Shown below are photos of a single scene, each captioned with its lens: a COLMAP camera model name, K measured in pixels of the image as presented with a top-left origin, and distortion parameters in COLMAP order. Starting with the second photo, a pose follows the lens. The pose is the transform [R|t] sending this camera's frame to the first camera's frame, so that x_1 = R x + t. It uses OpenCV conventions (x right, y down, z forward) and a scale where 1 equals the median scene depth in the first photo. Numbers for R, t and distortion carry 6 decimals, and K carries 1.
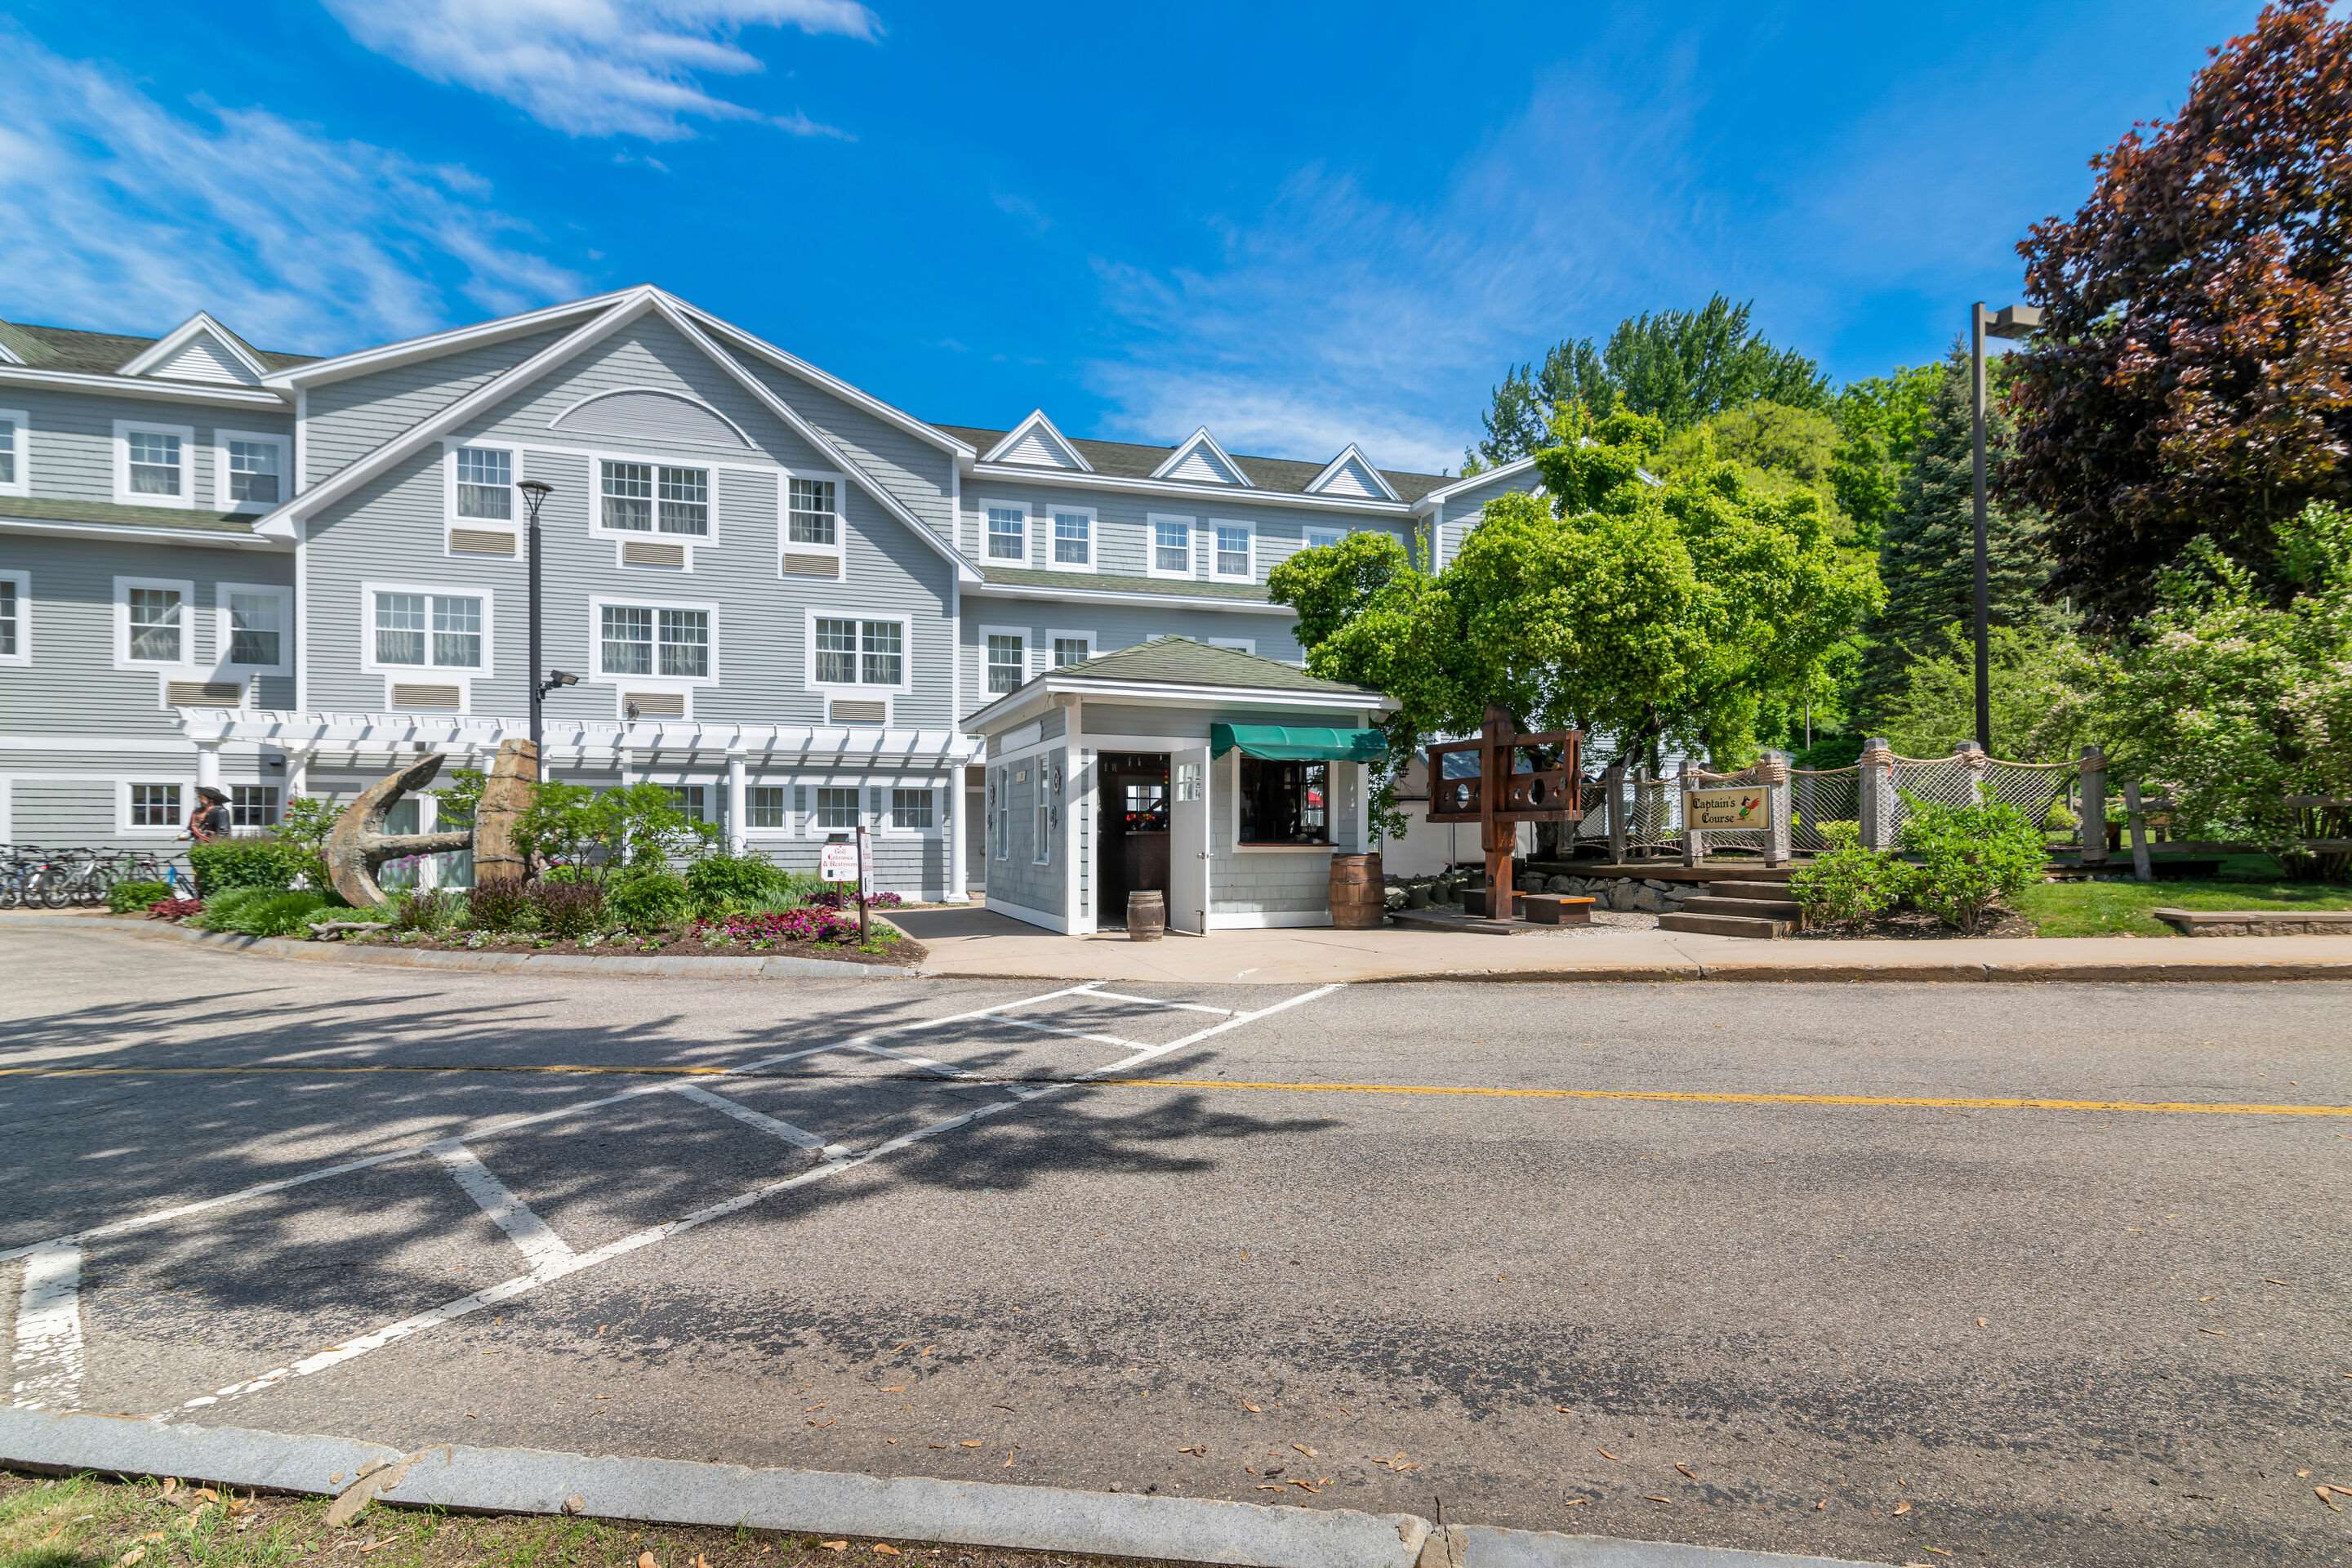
lens RADIAL K [[1043.1, 0, 1178.4], [0, 1043.1, 850.7], [0, 0, 1]] dist [0.012231, 0.000370]
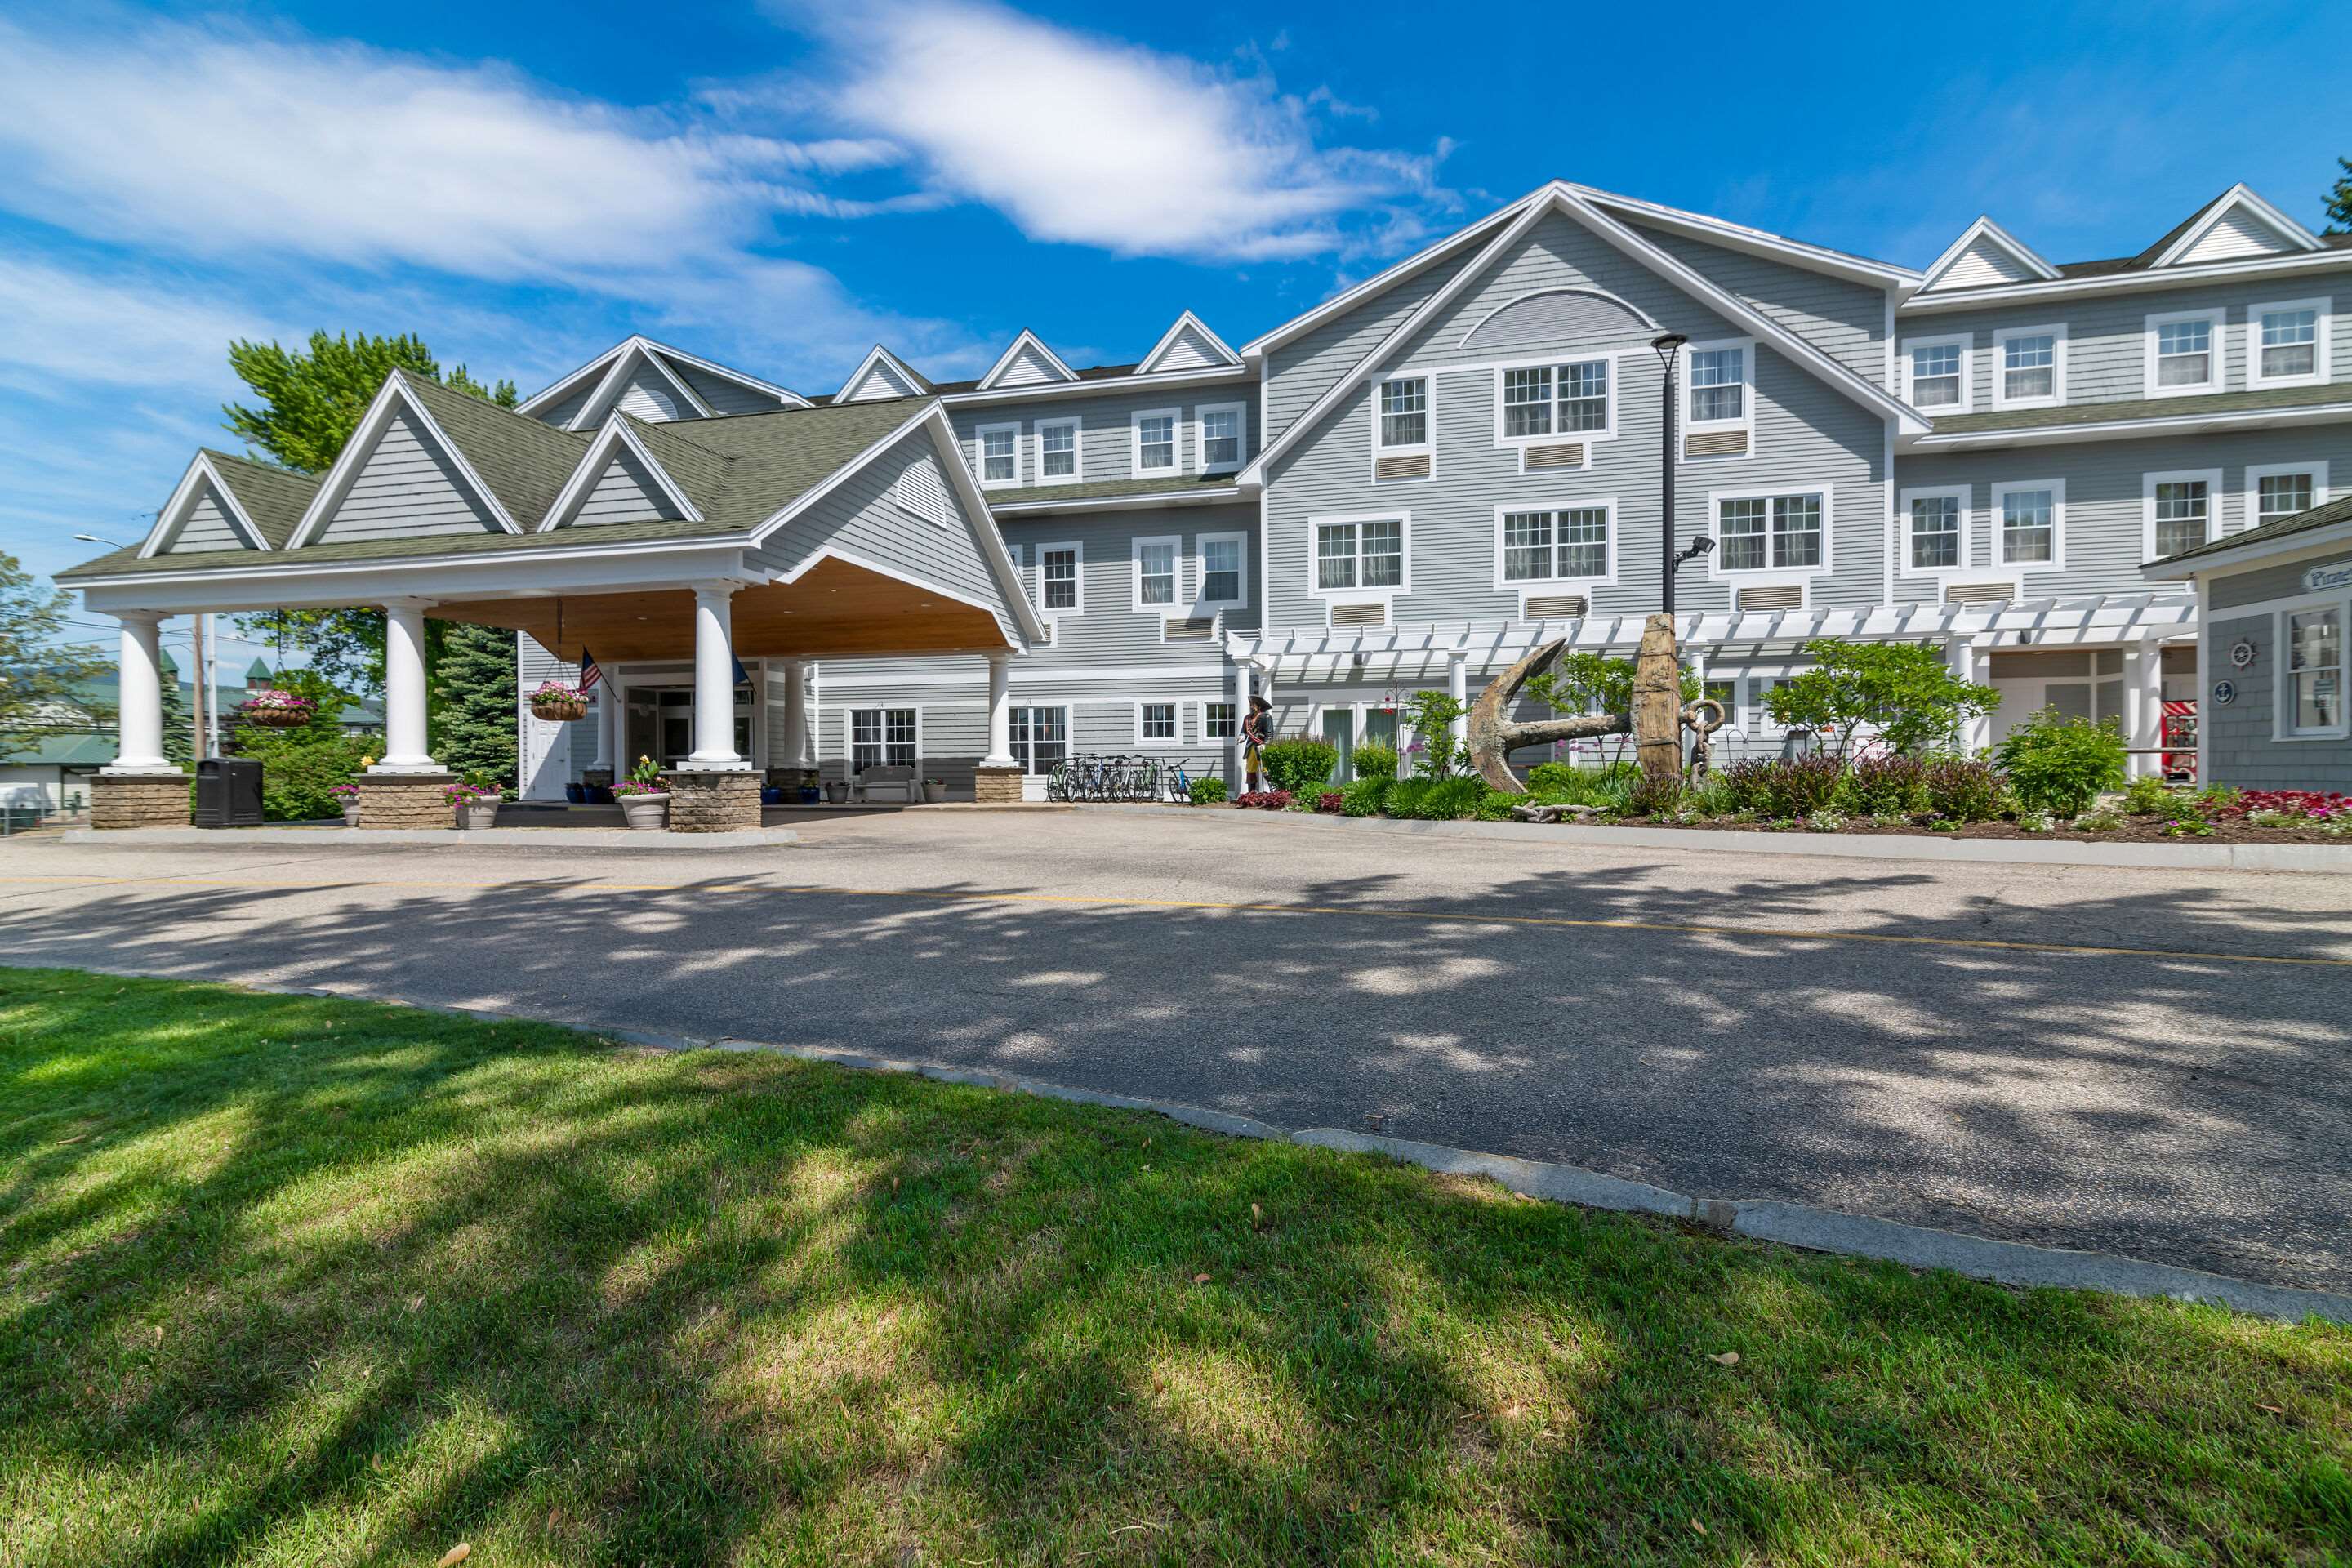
lens RADIAL K [[1072.2, 0, 1176.7], [0, 1072.2, 818.1], [0, 0, 1]] dist [-0.015077, 0.000472]
pose [[0.861123, 0.020568, -0.507981, -0.290034], [0.009675, 0.998337, 0.056823, -0.000299], [0.508305, -0.053846, 0.859492, -0.075932]]
